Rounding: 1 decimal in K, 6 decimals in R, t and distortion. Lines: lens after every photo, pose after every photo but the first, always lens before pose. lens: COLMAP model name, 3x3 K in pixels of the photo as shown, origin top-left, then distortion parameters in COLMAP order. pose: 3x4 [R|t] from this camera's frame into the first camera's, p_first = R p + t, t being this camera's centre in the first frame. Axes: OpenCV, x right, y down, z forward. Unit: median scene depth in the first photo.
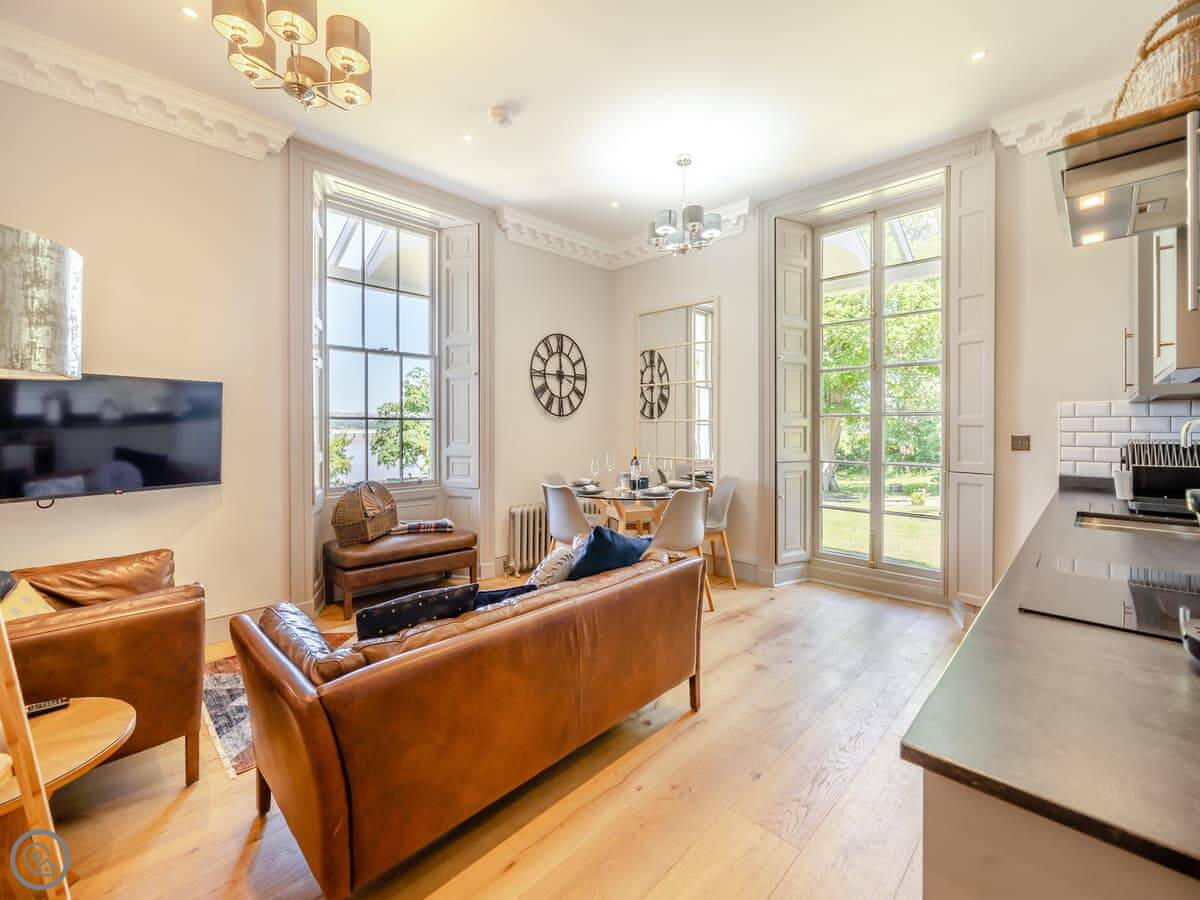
lens RADIAL K [[505.2, 0, 596.4], [0, 505.2, 423.8], [0, 0, 1]] dist [0.000028, 0.000111]
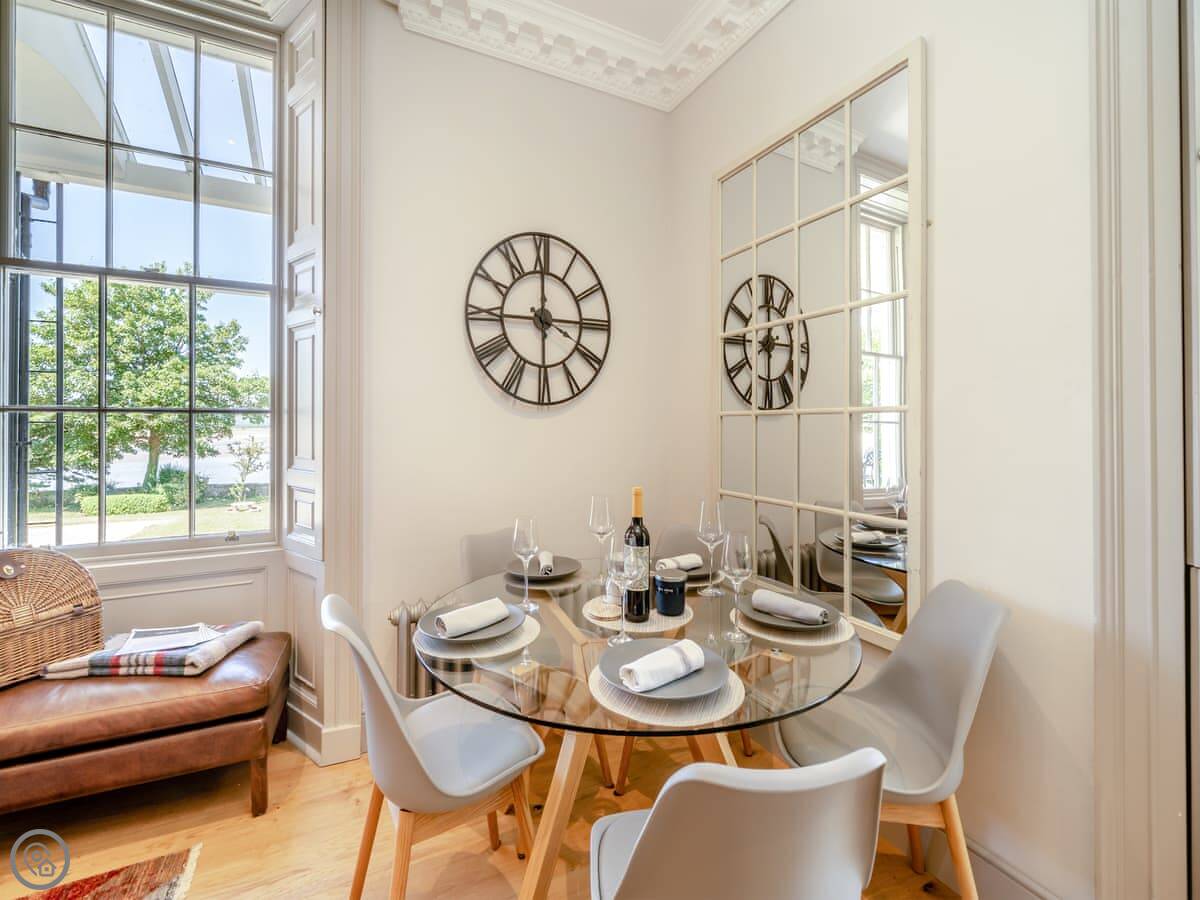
lens RADIAL K [[505.2, 0, 596.4], [0, 505.2, 423.8], [0, 0, 1]] dist [0.000028, 0.000111]
pose [[0.948246, -0.002527, -0.317528, 0.131060], [0.002525, 0.999997, -0.000419, 0.003400], [0.317528, -0.000404, 0.948249, 0.568267]]
